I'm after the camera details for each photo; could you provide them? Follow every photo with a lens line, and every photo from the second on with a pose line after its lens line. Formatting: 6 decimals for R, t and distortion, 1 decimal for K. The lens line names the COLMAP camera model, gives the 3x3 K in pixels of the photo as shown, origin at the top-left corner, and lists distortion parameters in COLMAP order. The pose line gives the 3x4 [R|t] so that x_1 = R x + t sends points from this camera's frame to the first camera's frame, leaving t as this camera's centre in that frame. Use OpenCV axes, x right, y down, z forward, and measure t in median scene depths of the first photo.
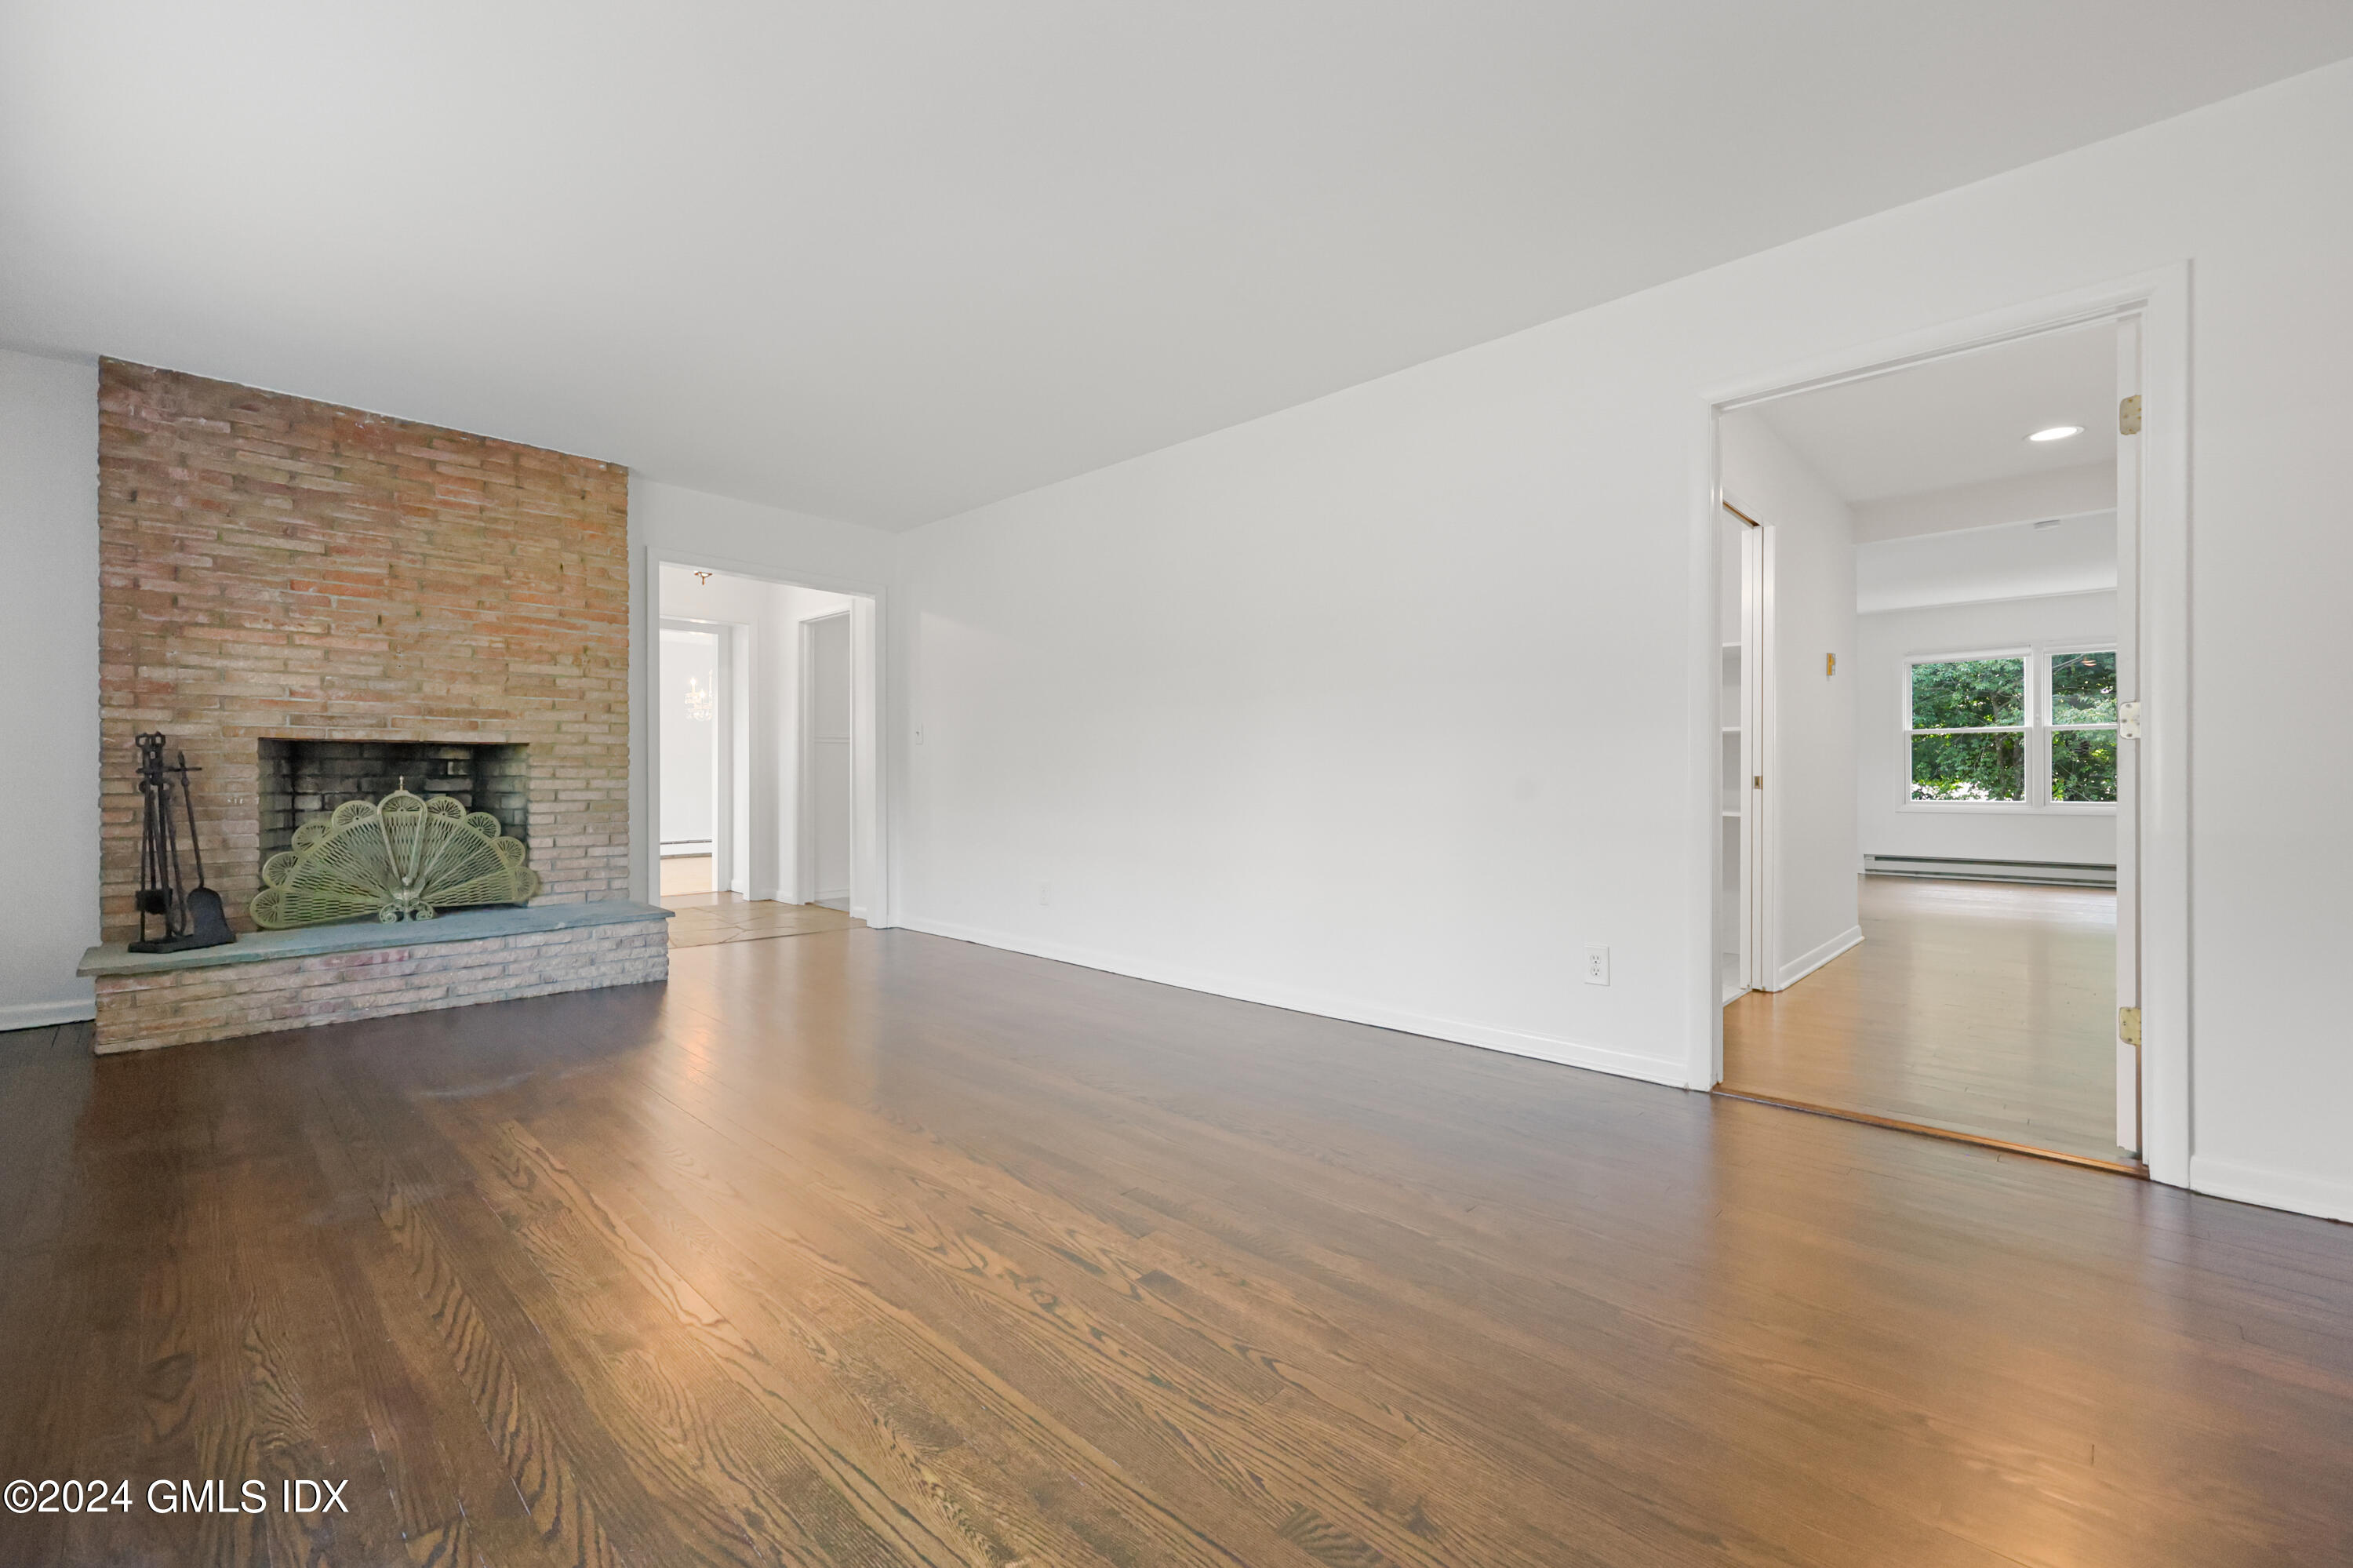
lens RADIAL K [[968.3, 0, 1189.9], [0, 968.3, 784.8], [0, 0, 1]] dist [0.001682, 0.000076]
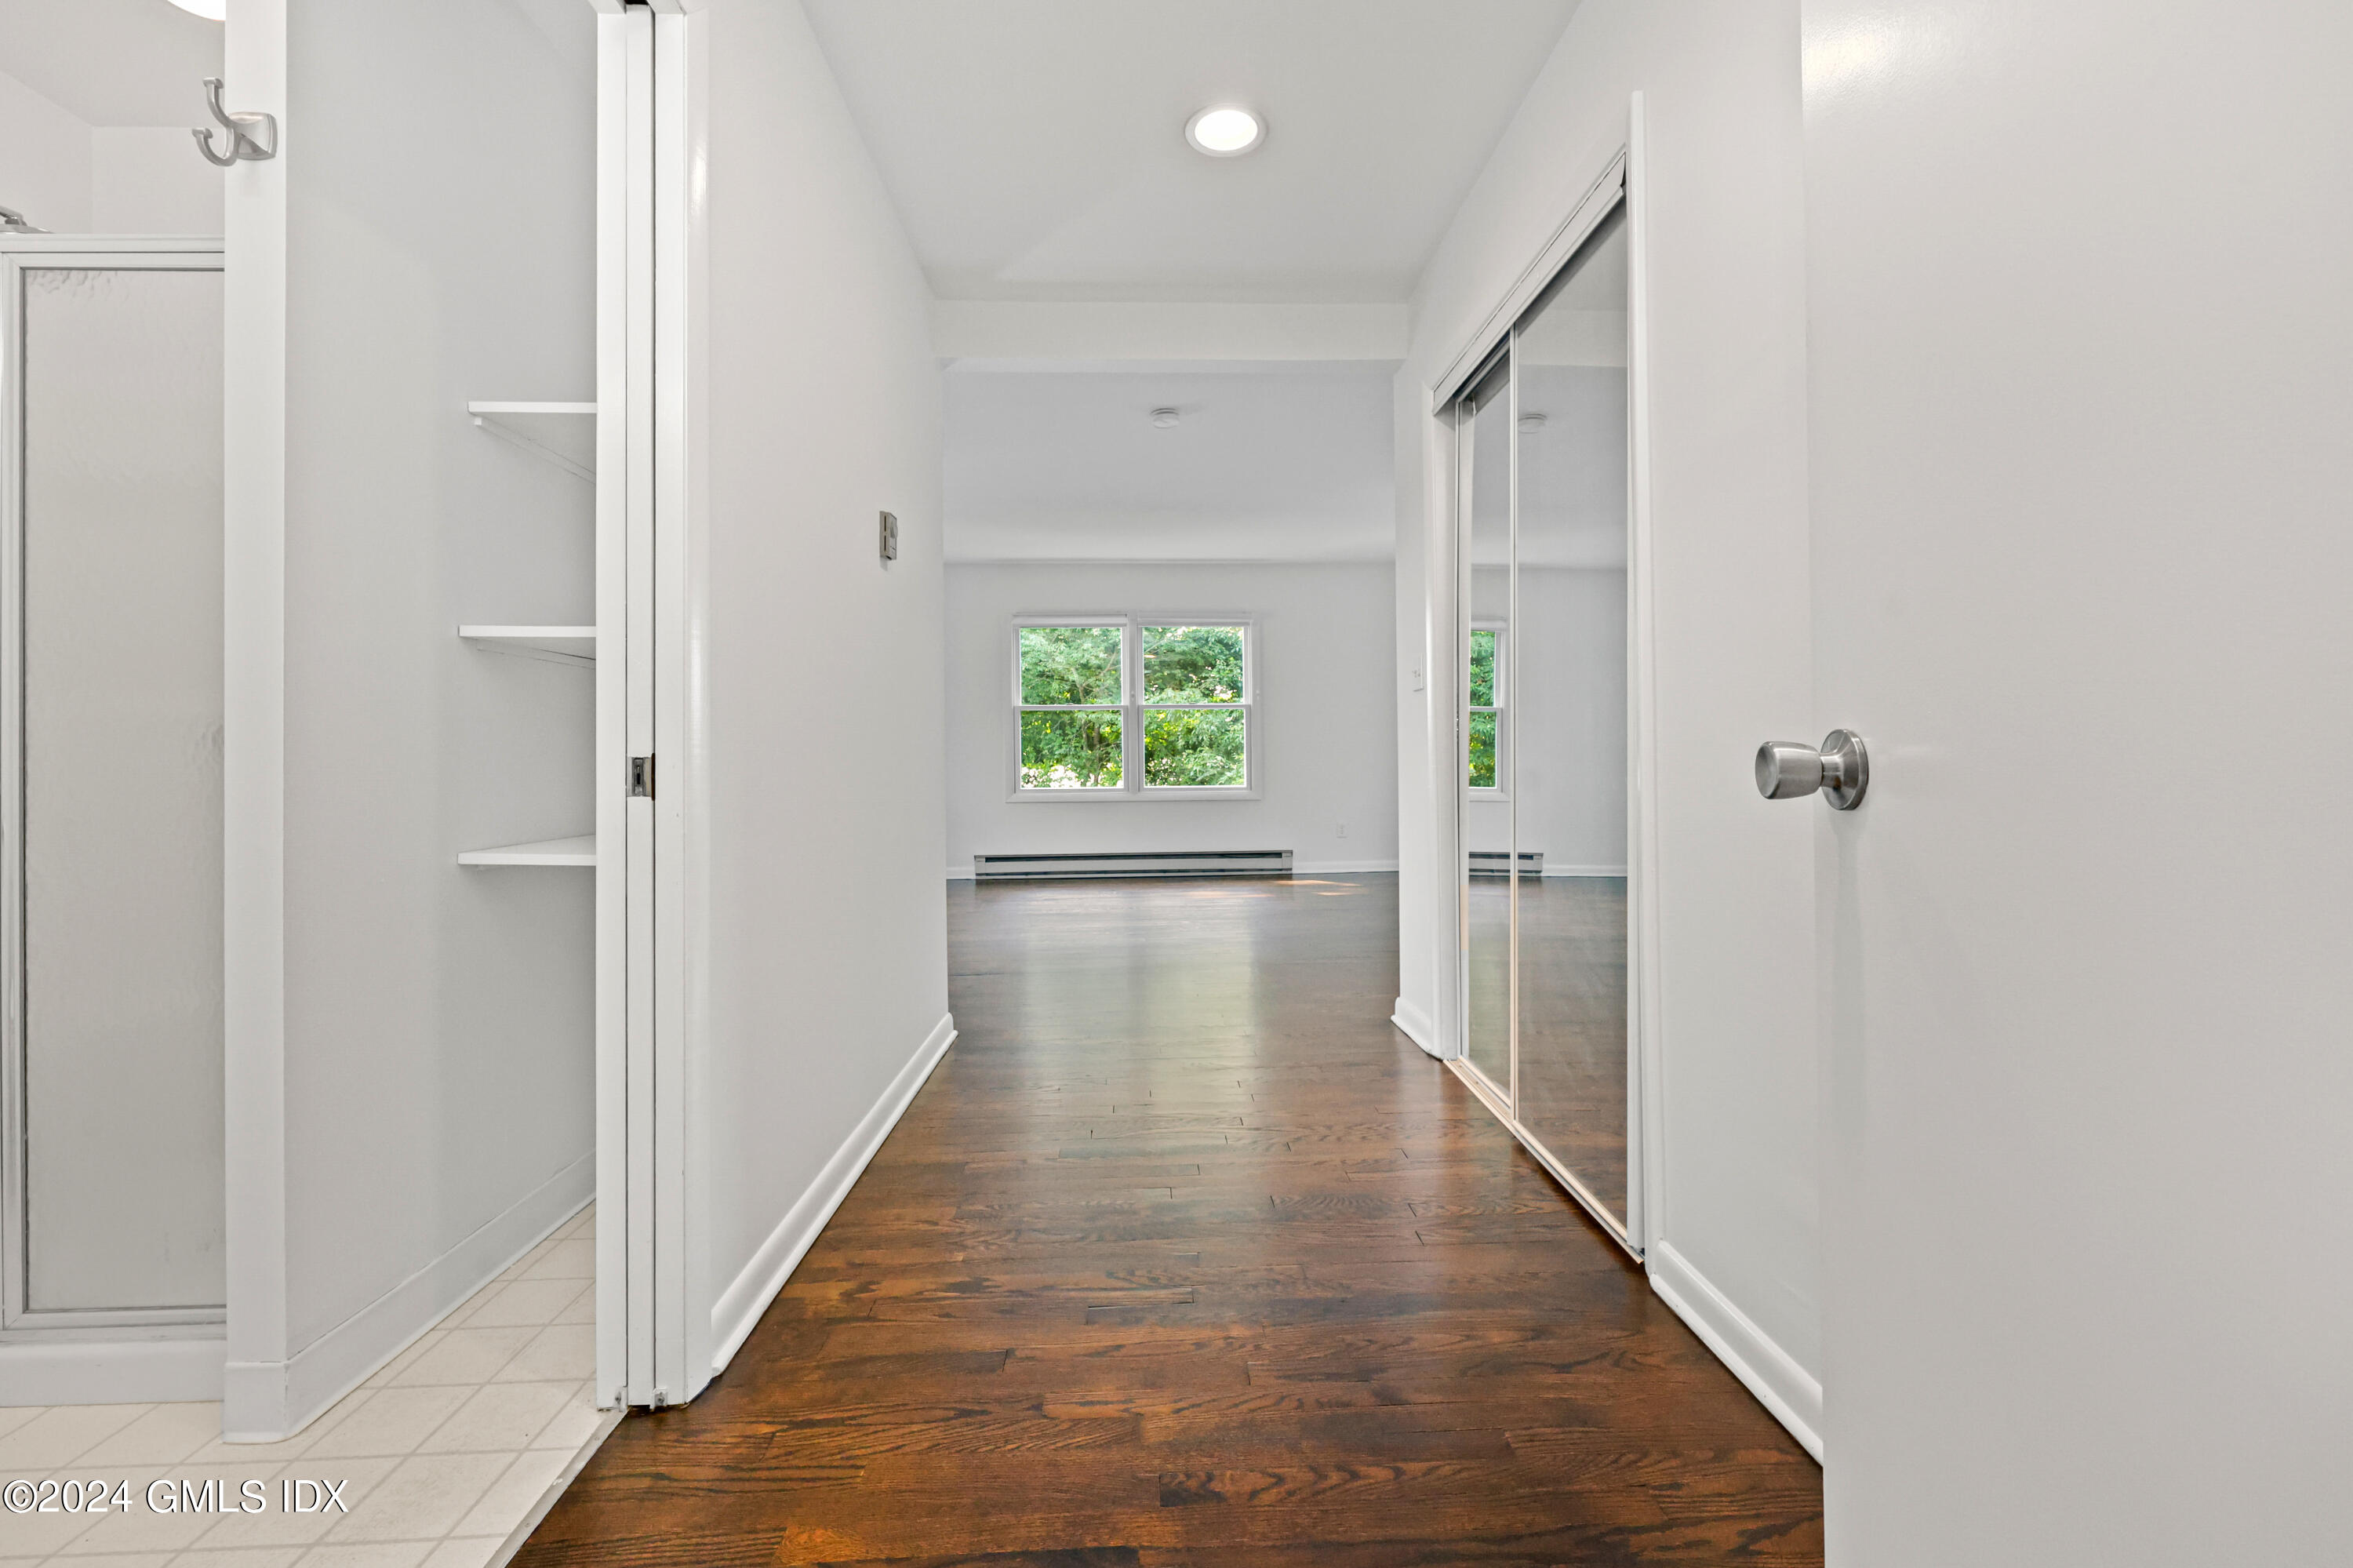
lens RADIAL K [[968.3, 0, 1177.3], [0, 968.3, 769.5], [0, 0, 1]] dist [0.001682, 0.000076]
pose [[0.697289, -0.003790, 0.716780, 0.237104], [0.001912, 0.999992, 0.003428, -0.002834], [-0.716788, -0.001020, 0.697291, 0.317299]]
